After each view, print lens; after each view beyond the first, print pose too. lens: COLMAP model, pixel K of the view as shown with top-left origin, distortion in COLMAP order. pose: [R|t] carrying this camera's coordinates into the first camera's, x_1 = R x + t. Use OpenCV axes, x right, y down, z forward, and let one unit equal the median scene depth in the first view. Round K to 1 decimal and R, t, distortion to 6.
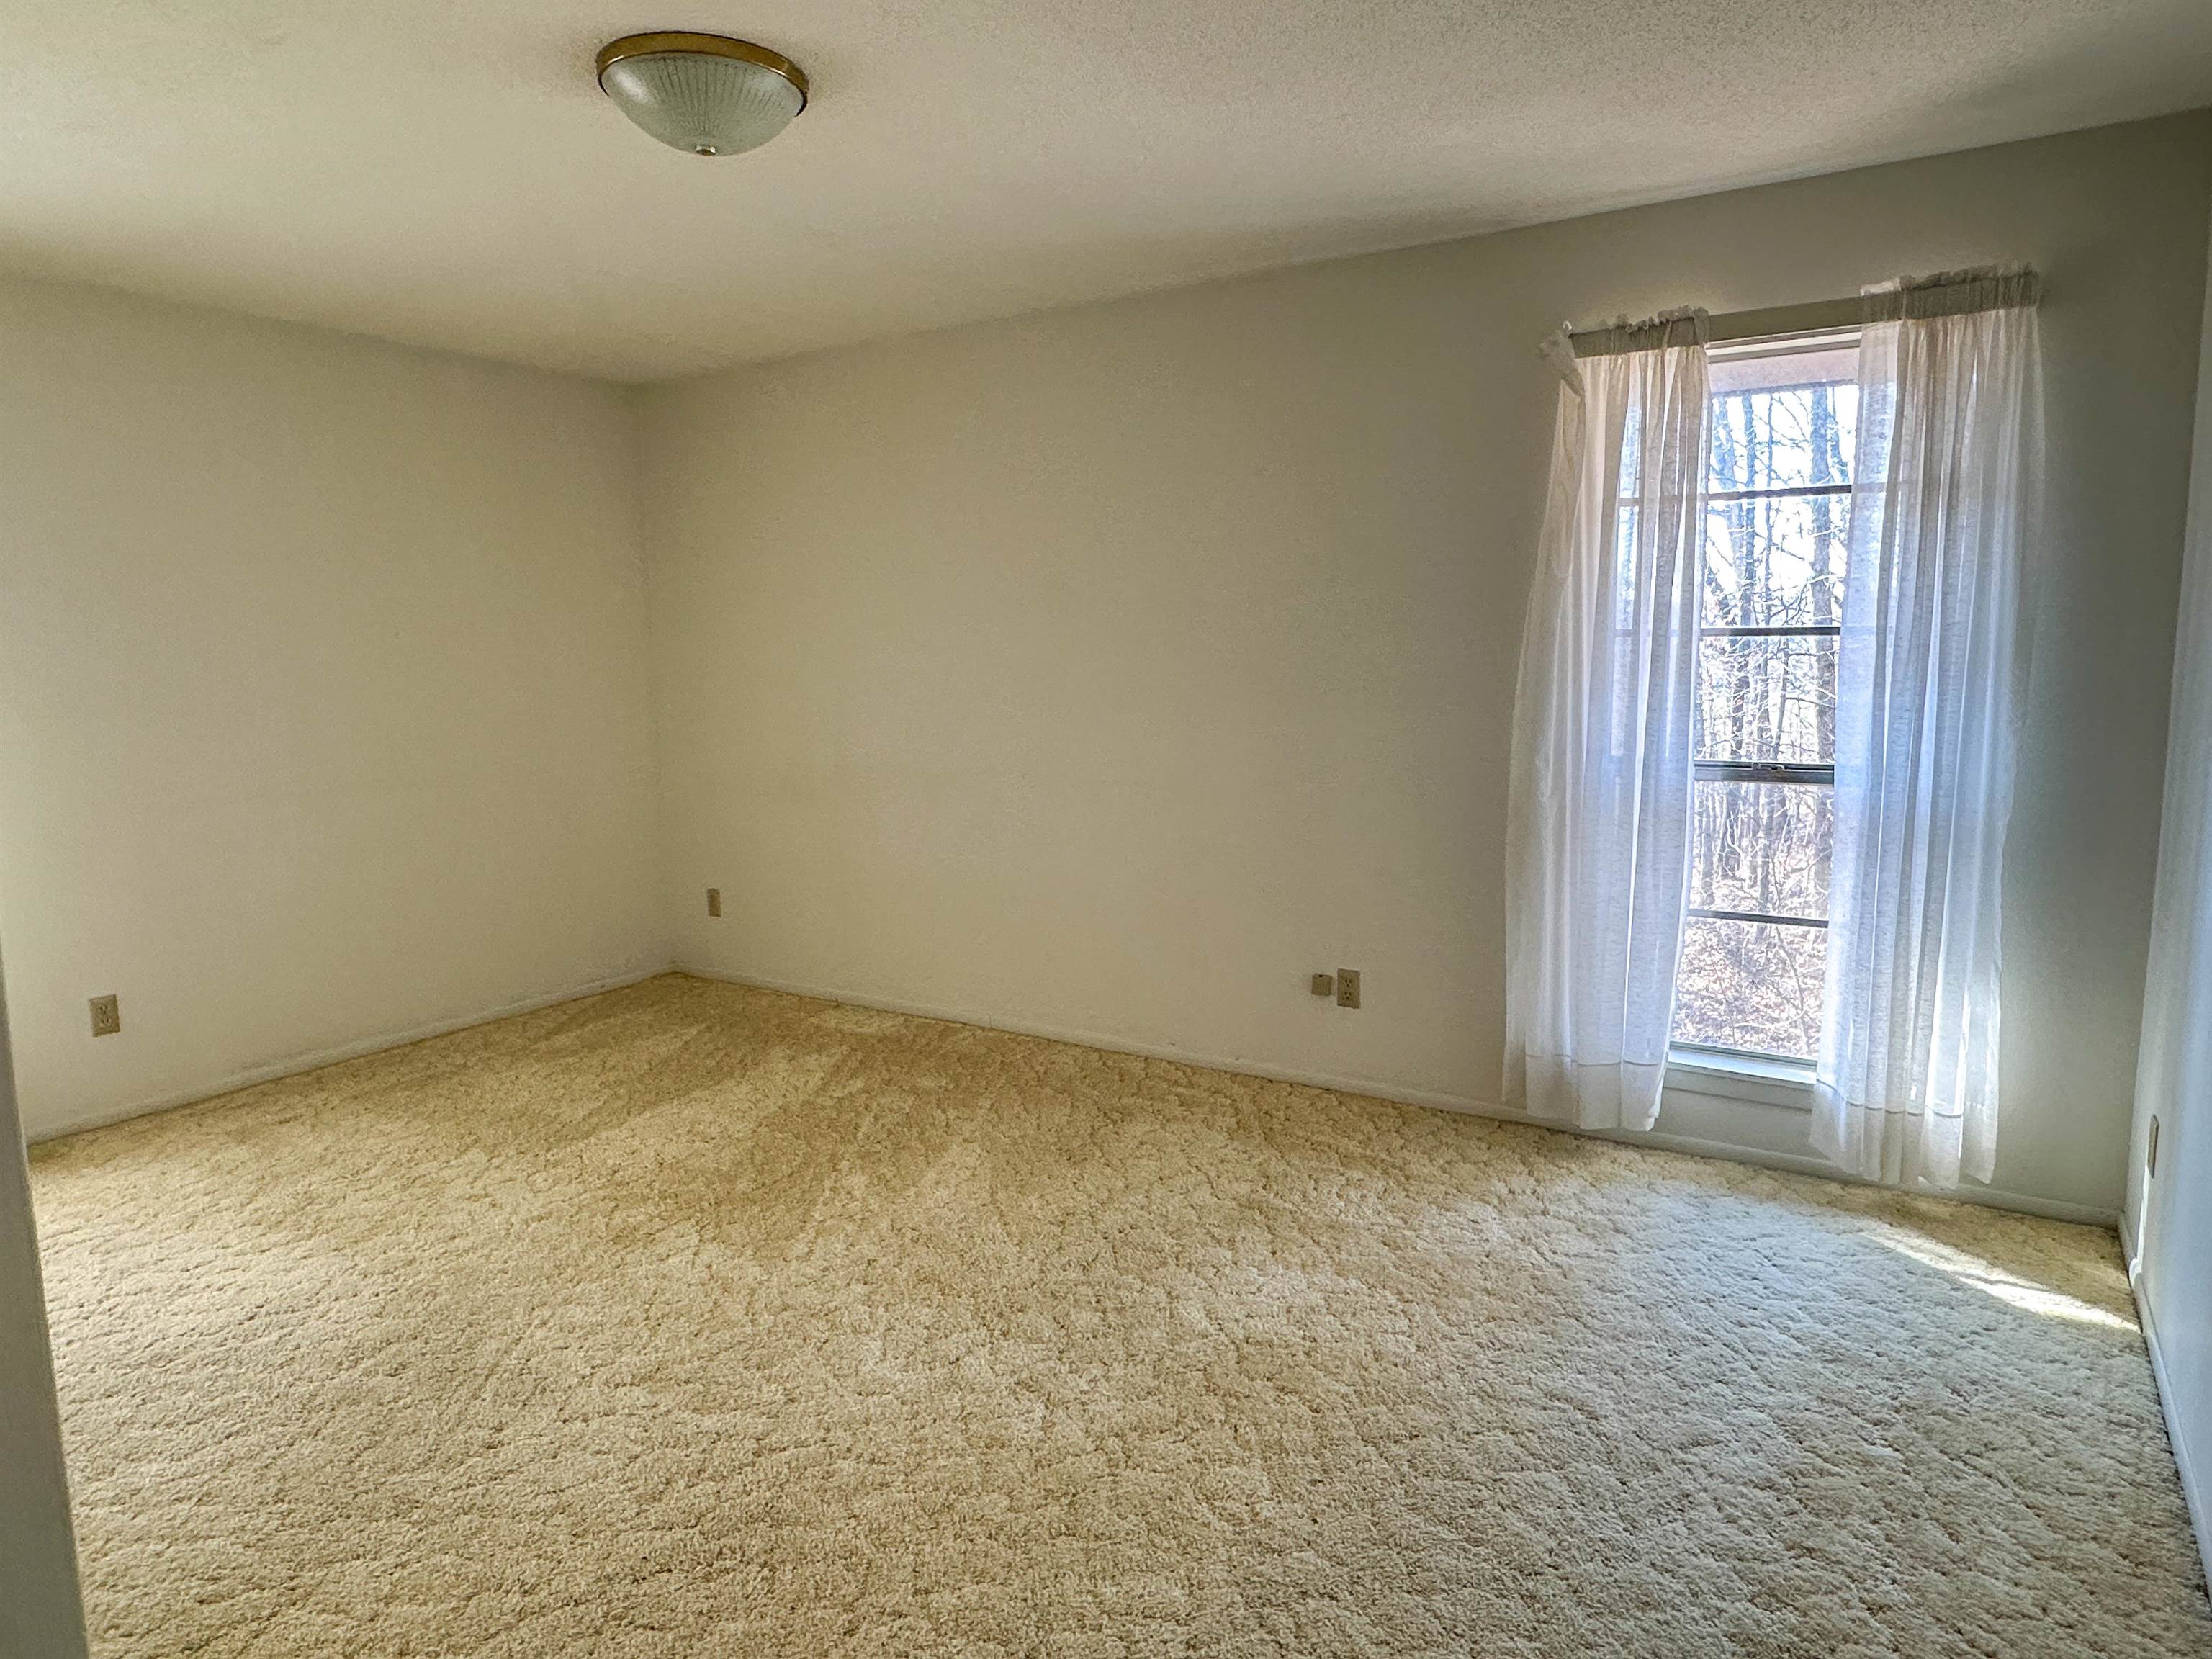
lens RADIAL K [[1339.0, 0, 1105.5], [0, 1339.0, 826.5], [0, 0, 1]] dist [-0.002762, 0.001217]
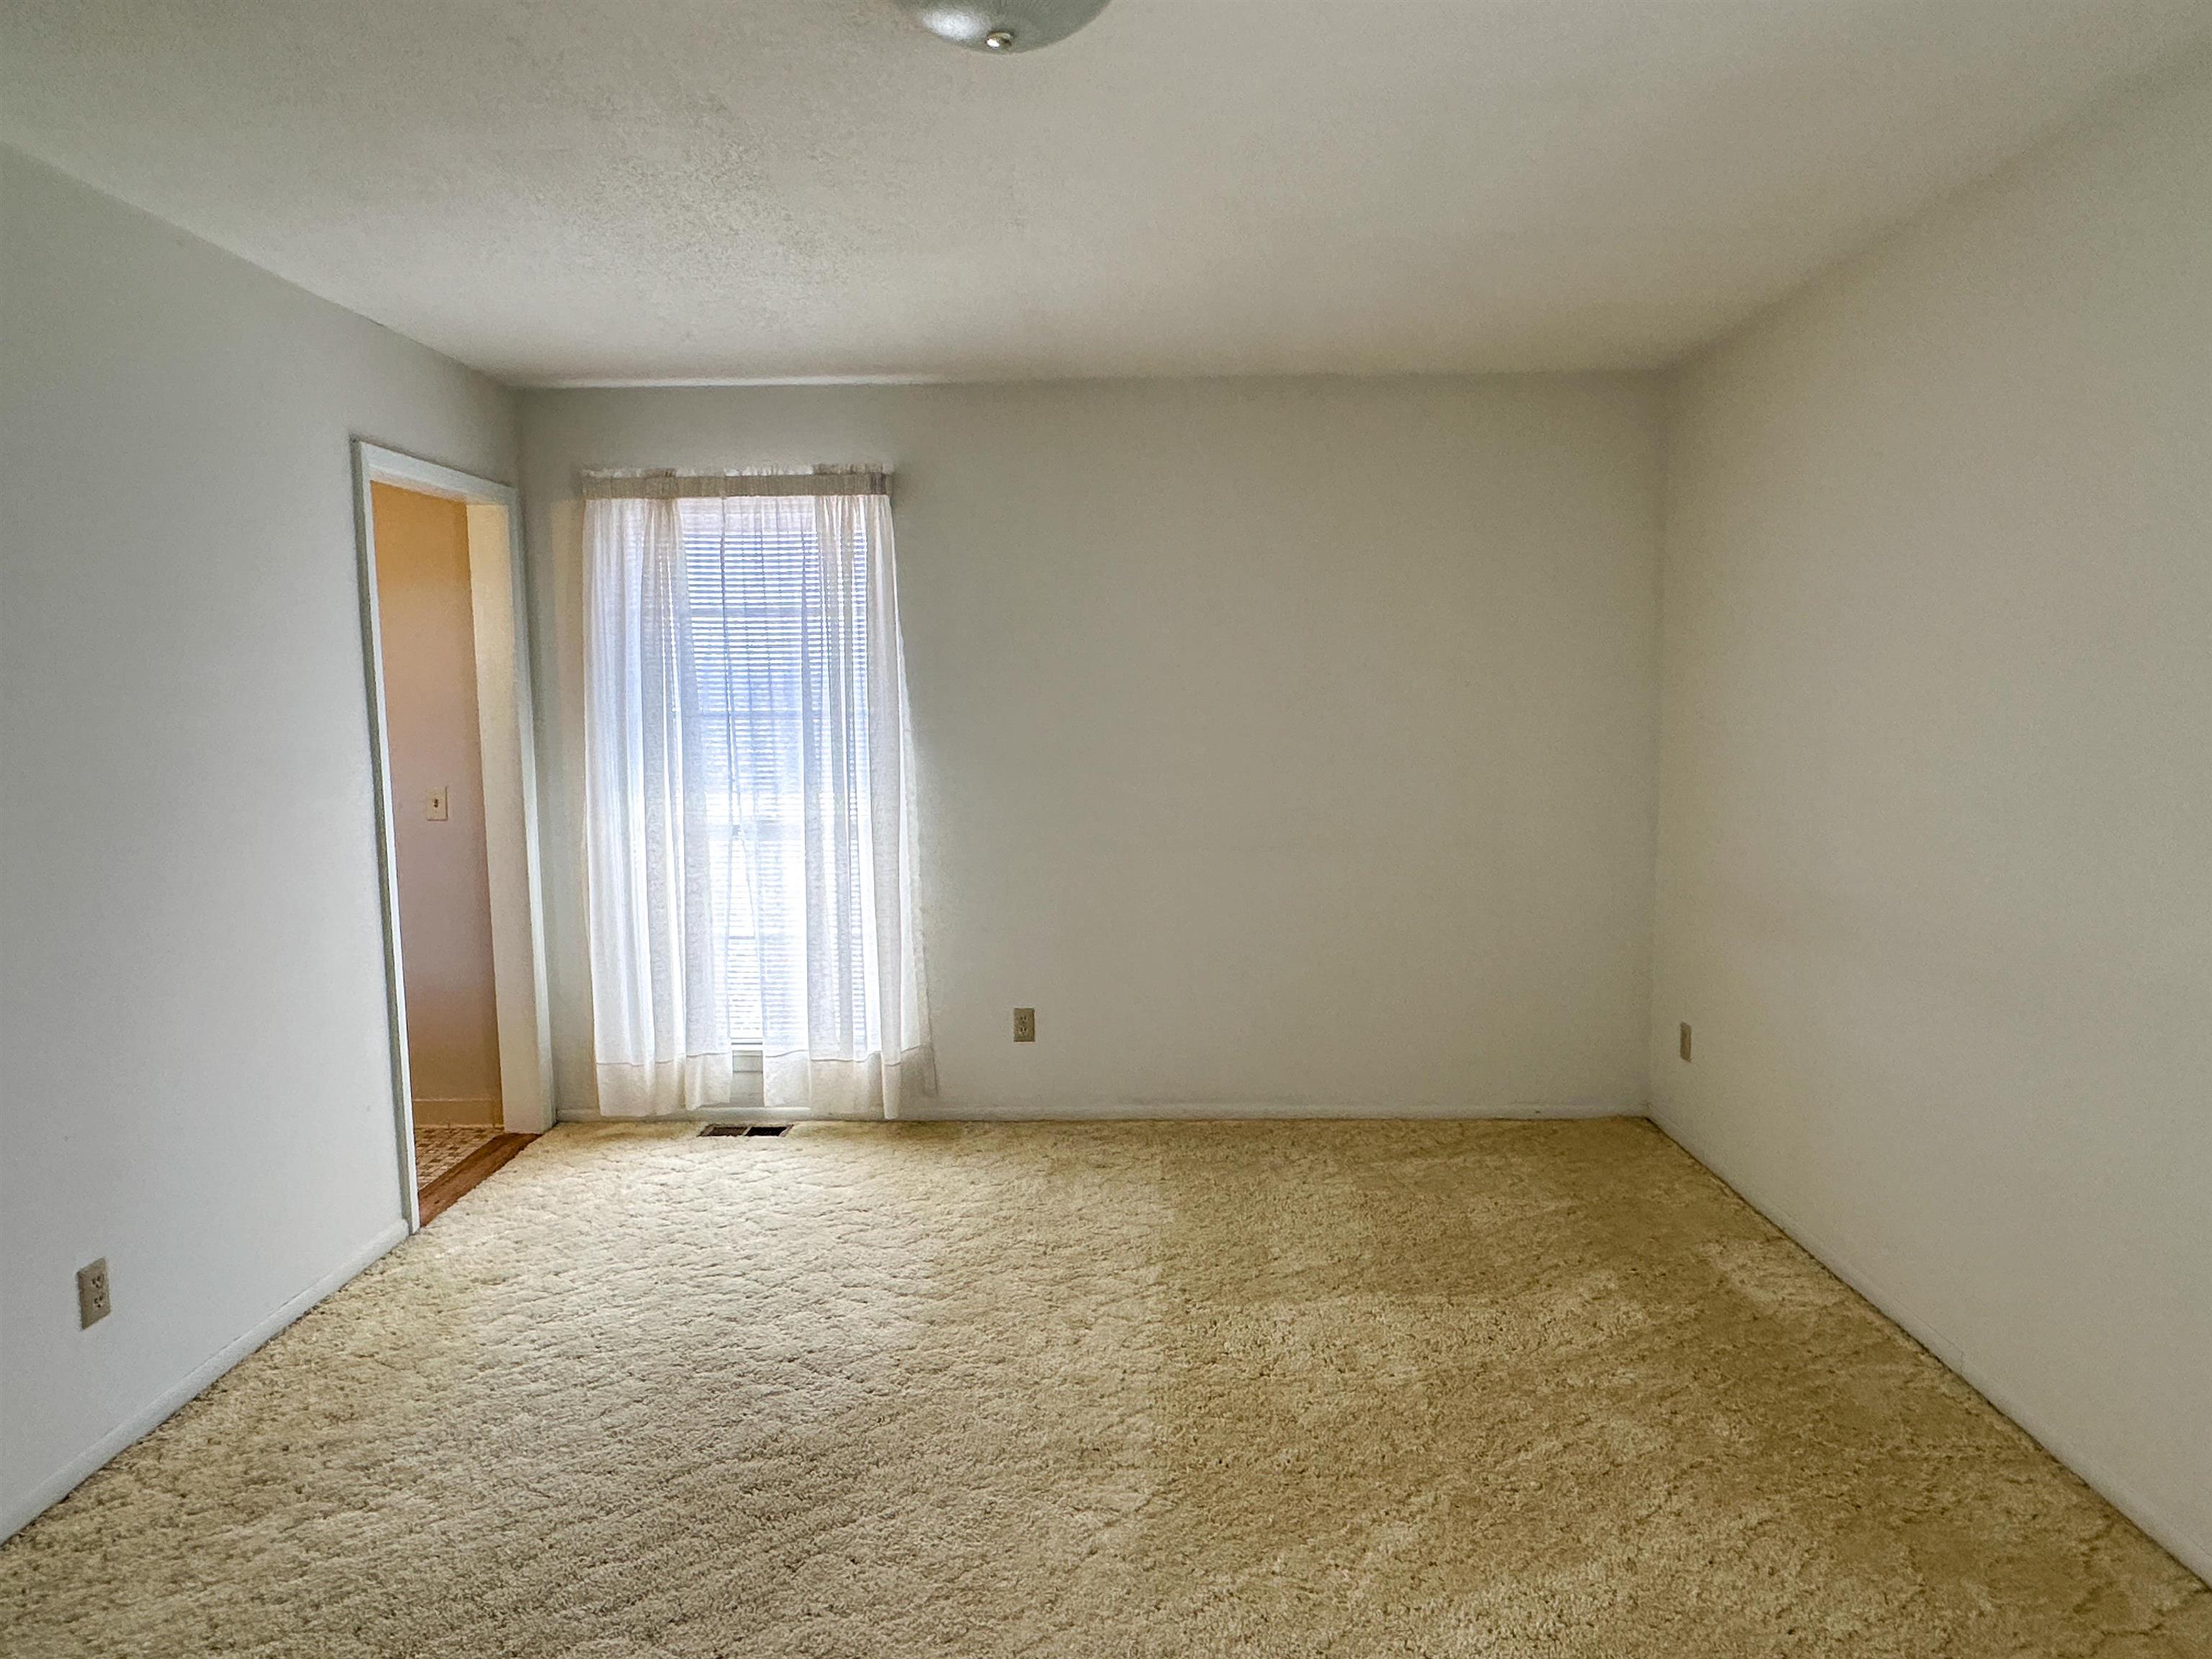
lens RADIAL K [[1339.0, 0, 1107.4], [0, 1339.0, 829.9], [0, 0, 1]] dist [-0.002762, 0.001217]
pose [[0.519966, 0.096119, -0.848762, 0.214738], [-0.116054, 0.992384, 0.041287, -0.071334], [0.846267, 0.077035, 0.527161, 0.425081]]
